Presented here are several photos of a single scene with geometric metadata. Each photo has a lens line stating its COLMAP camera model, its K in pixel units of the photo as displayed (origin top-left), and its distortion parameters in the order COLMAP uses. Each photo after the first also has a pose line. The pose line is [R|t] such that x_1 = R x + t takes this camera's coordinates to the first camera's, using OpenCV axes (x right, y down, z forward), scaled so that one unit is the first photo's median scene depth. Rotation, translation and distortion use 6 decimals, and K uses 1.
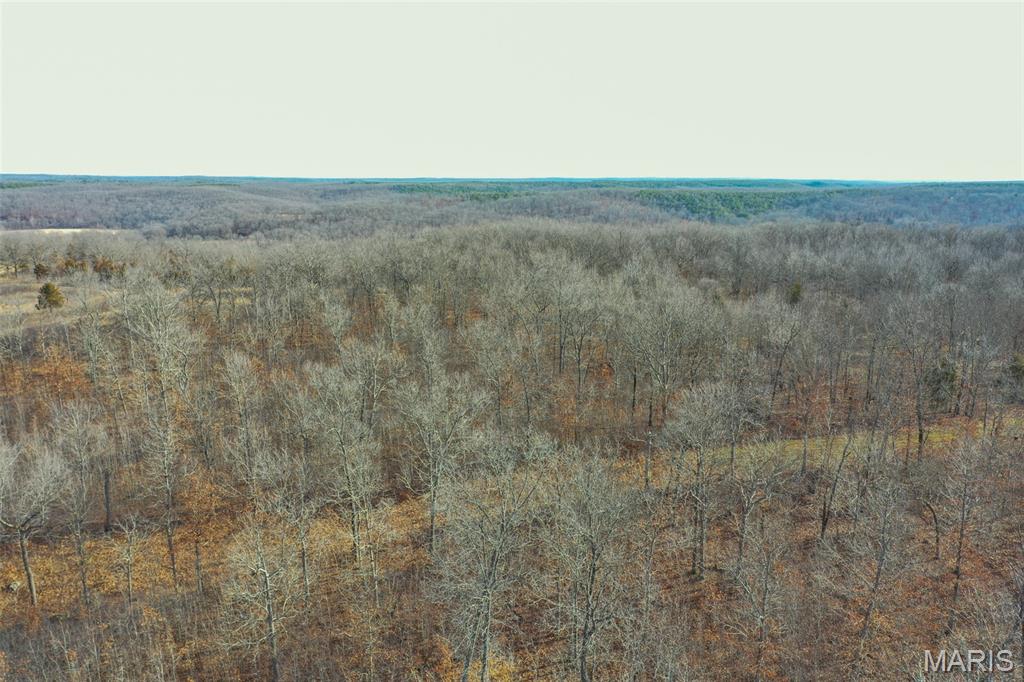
lens RADIAL K [[821.6, 0, 518.4], [0, 821.6, 344.8], [0, 0, 1]] dist [0.011675, 0.001123]
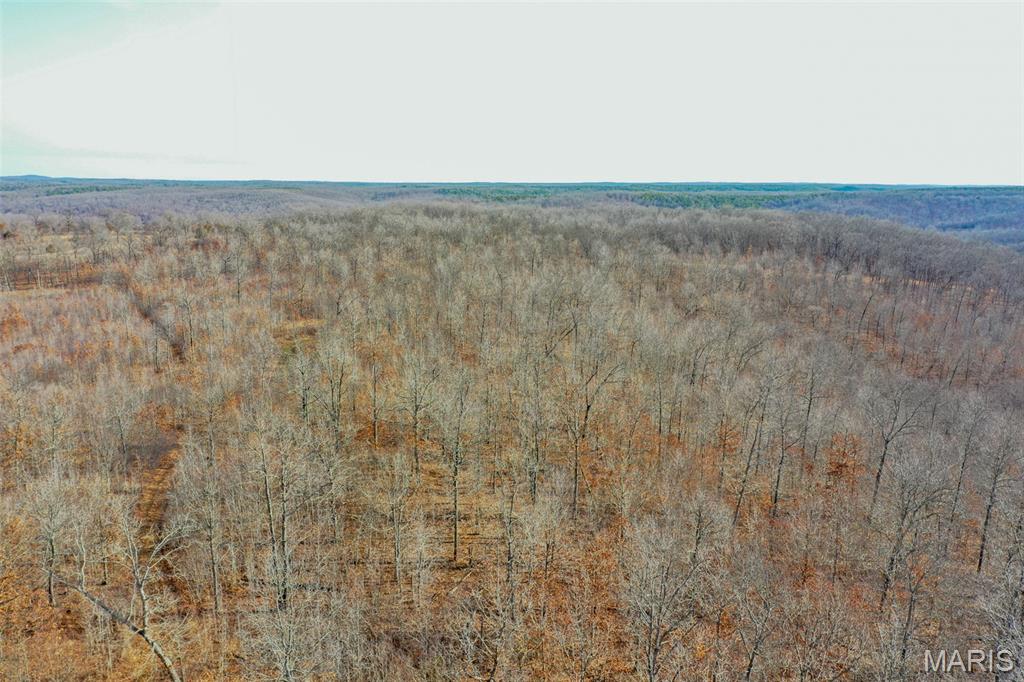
lens RADIAL K [[821.6, 0, 512.6], [0, 821.6, 339.3], [0, 0, 1]] dist [0.011675, 0.001123]
pose [[0.997101, 0.015097, -0.074581, 0.047185], [-0.015967, 0.999811, -0.011078, 0.025905], [0.074400, 0.012237, 0.997153, -0.124966]]
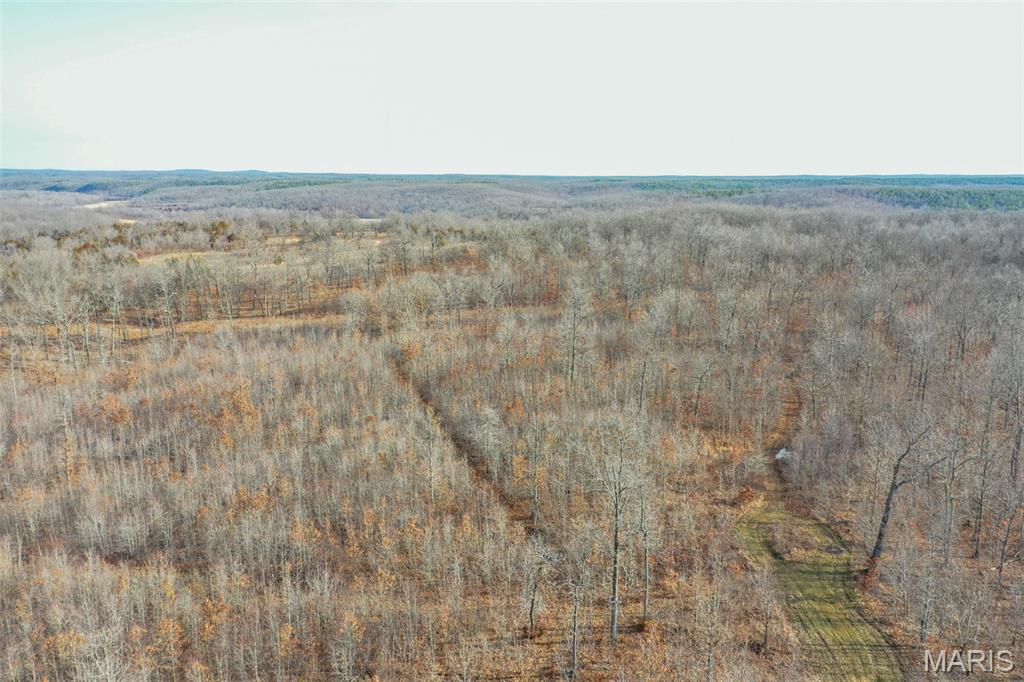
lens RADIAL K [[821.6, 0, 512.0], [0, 821.6, 346.5], [0, 0, 1]] dist [0.011675, 0.001123]
pose [[0.956450, 0.058941, -0.285883, 0.014390], [-0.057584, 0.998254, 0.013159, 0.015887], [0.286159, 0.003876, 0.958174, -0.080281]]
